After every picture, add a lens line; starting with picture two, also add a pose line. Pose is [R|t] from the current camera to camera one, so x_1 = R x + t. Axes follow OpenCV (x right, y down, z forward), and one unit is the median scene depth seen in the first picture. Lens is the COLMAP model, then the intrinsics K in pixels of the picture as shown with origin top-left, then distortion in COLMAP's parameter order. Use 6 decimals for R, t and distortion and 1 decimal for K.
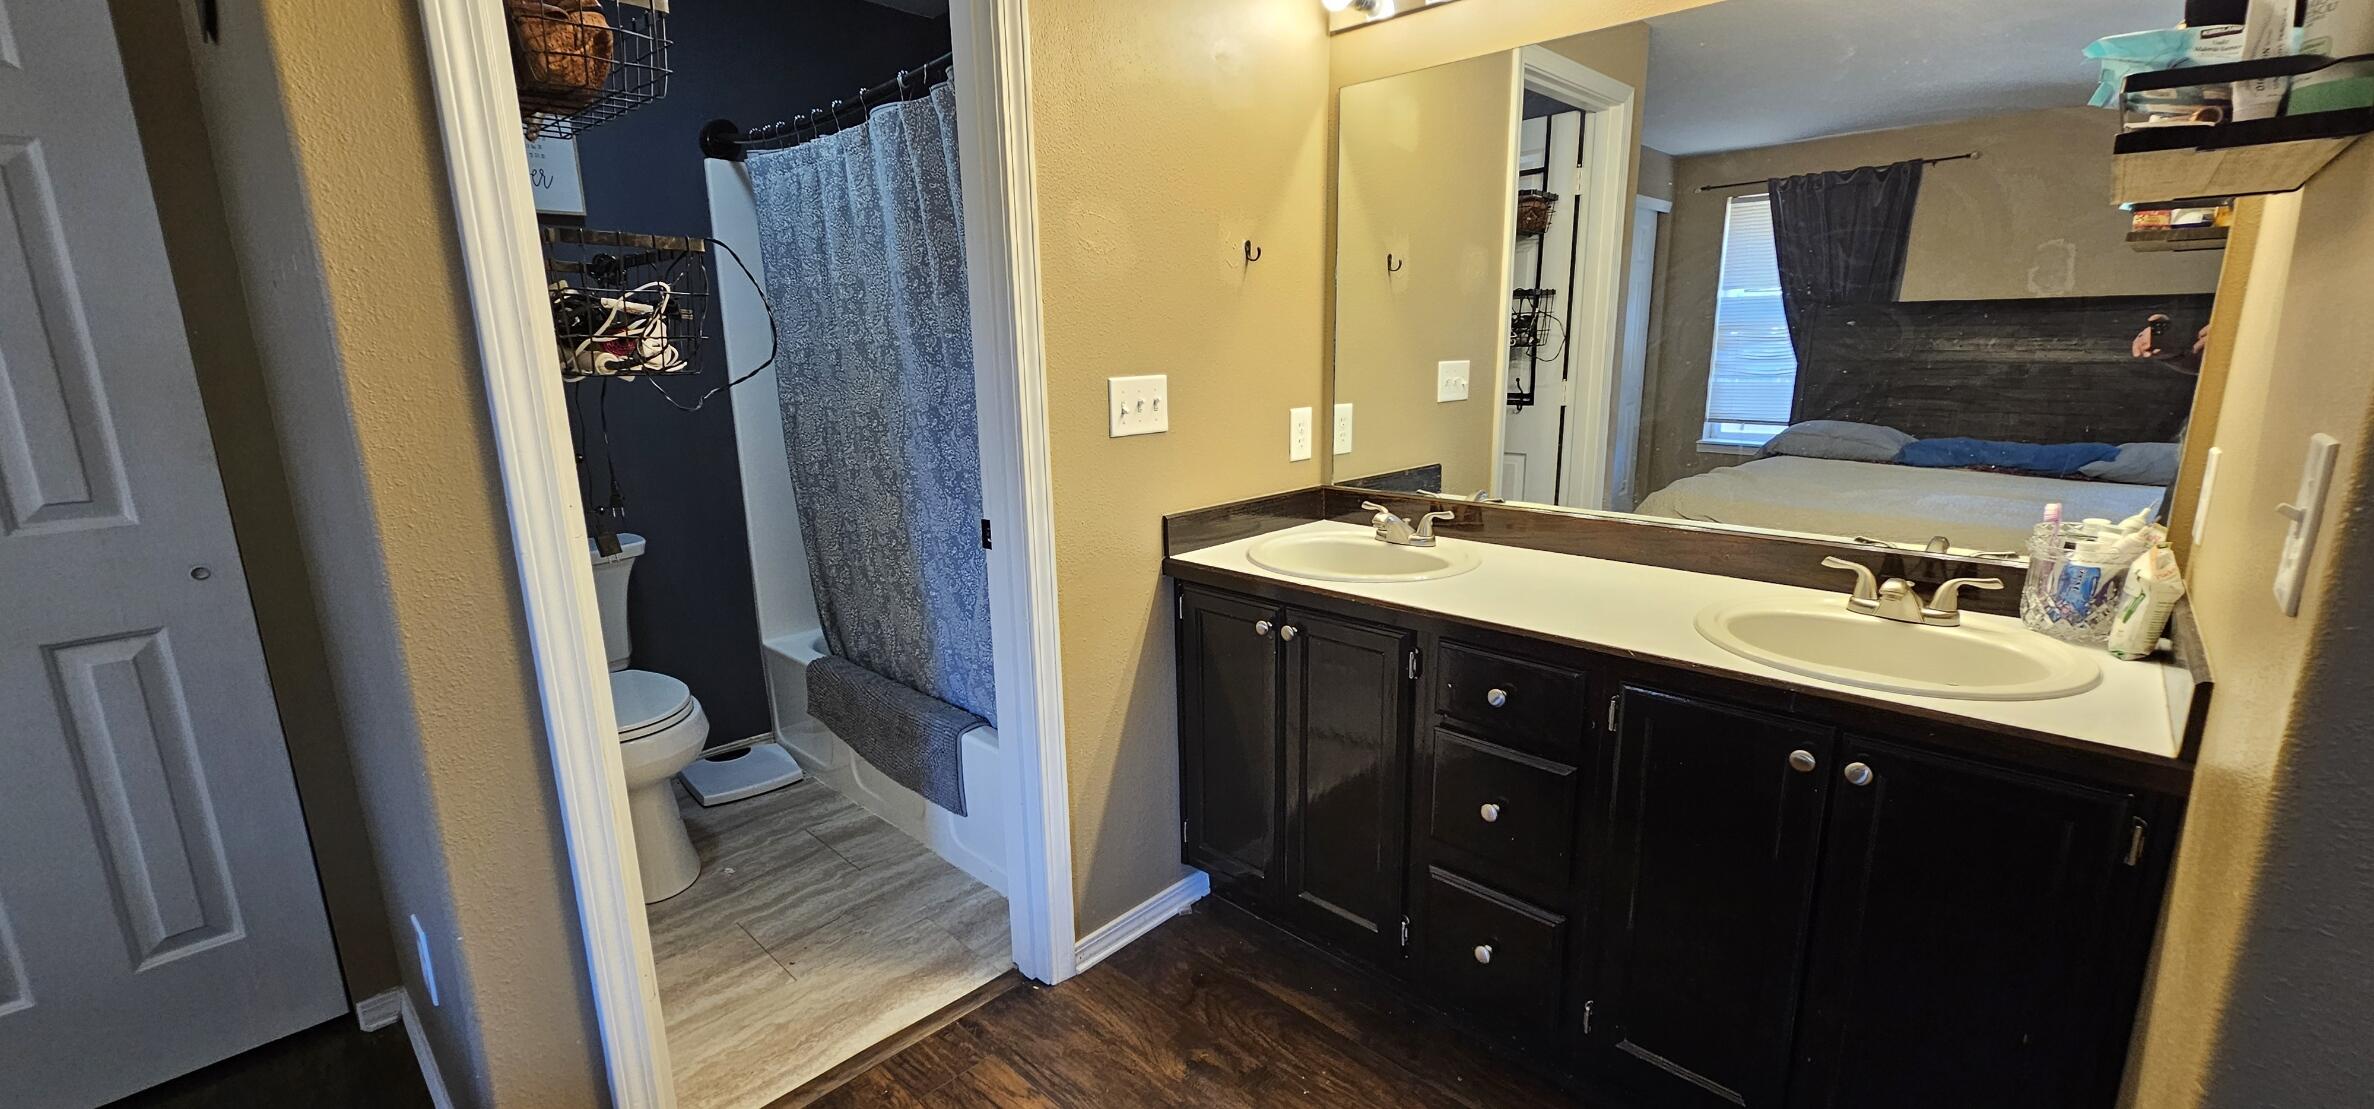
lens RADIAL K [[981.7, 0, 1190.5], [0, 981.7, 551.0], [0, 0, 1]] dist [0.002605, 0.000673]
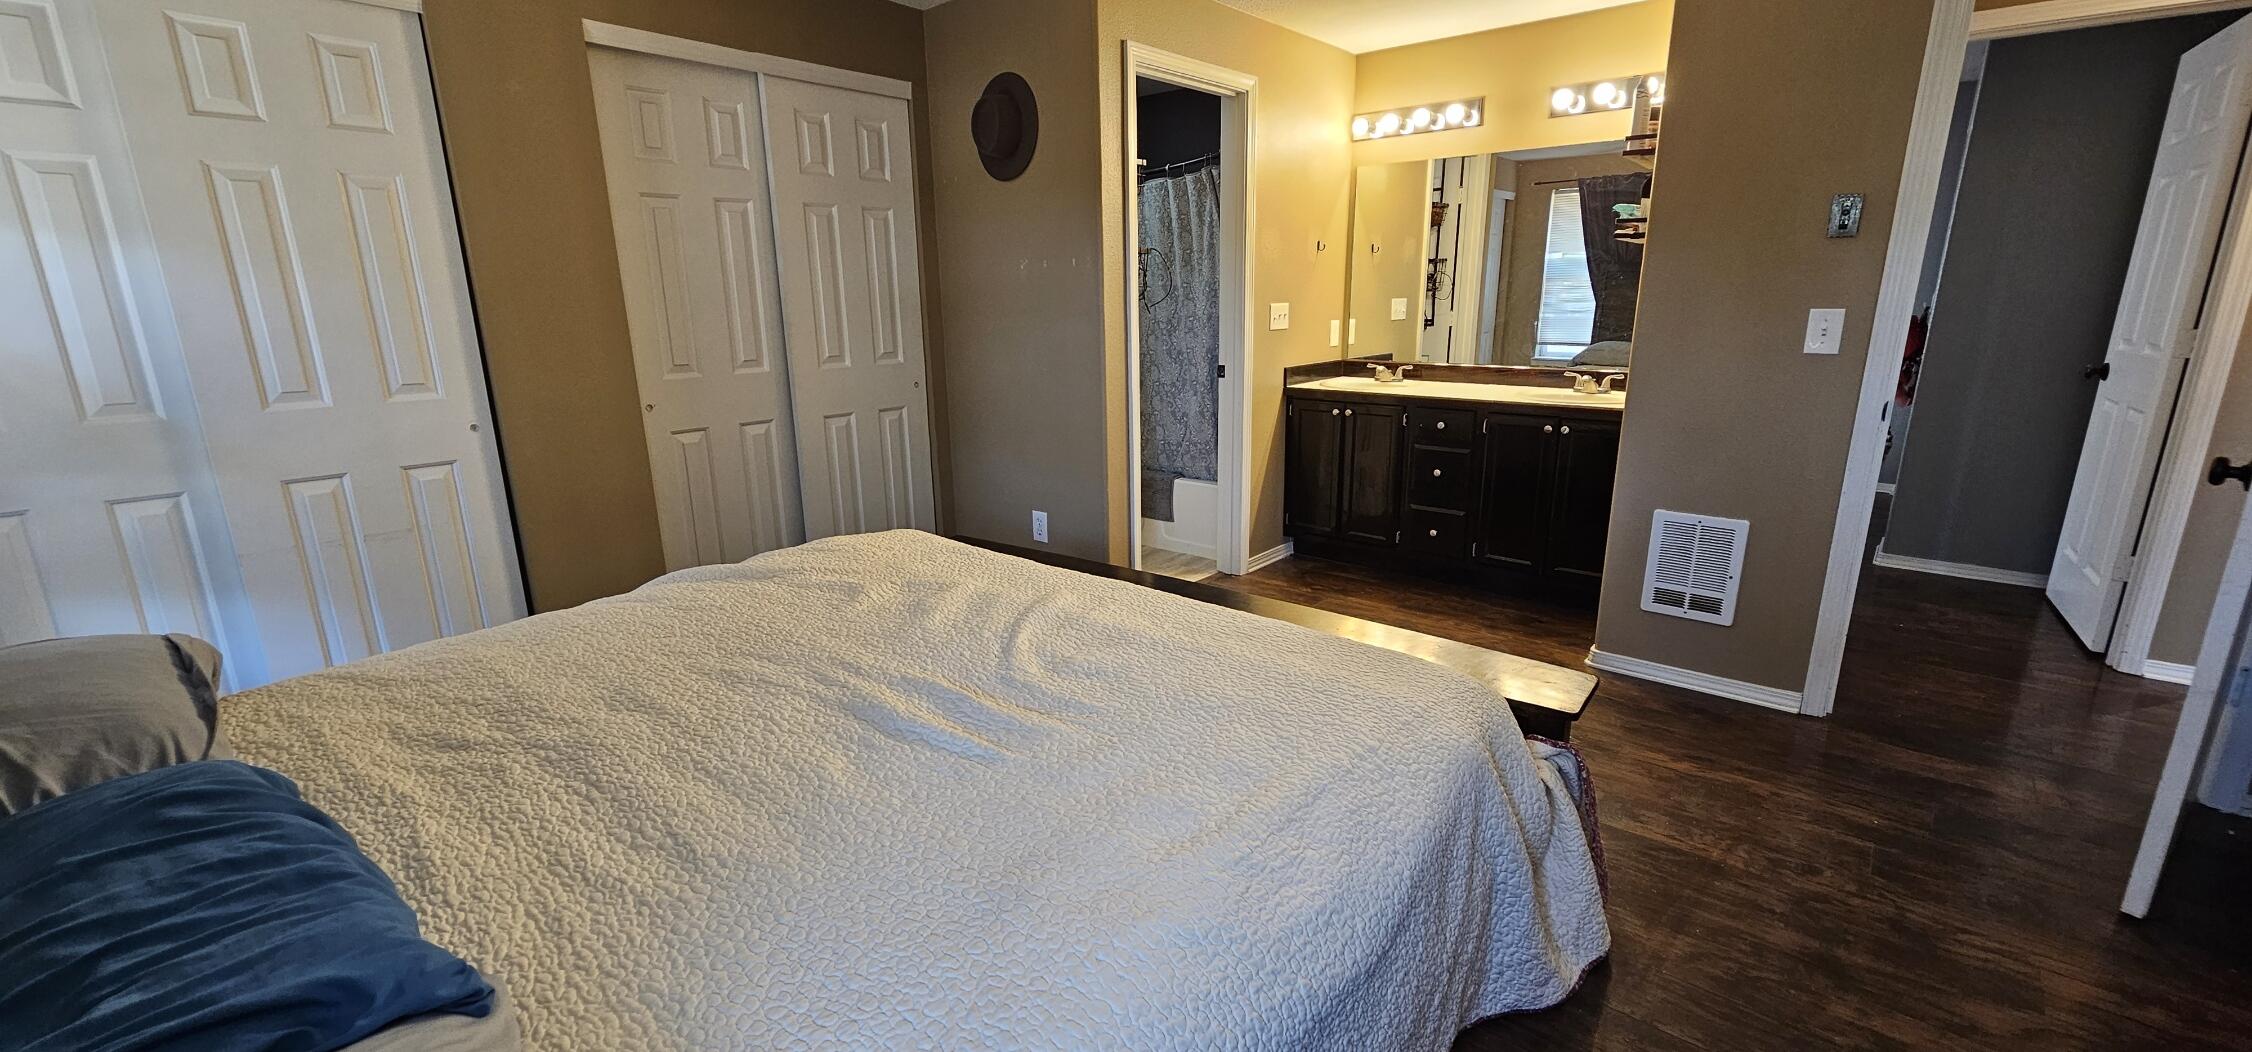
lens RADIAL K [[931.3, 0, 1123.4], [0, 931.3, 532.0], [0, 0, 1]] dist [0.002605, 0.000673]
pose [[0.998467, -0.014898, 0.053305, -0.430256], [0.012561, 0.998956, 0.043916, 0.201581], [-0.053903, -0.043180, 0.997612, -0.925846]]
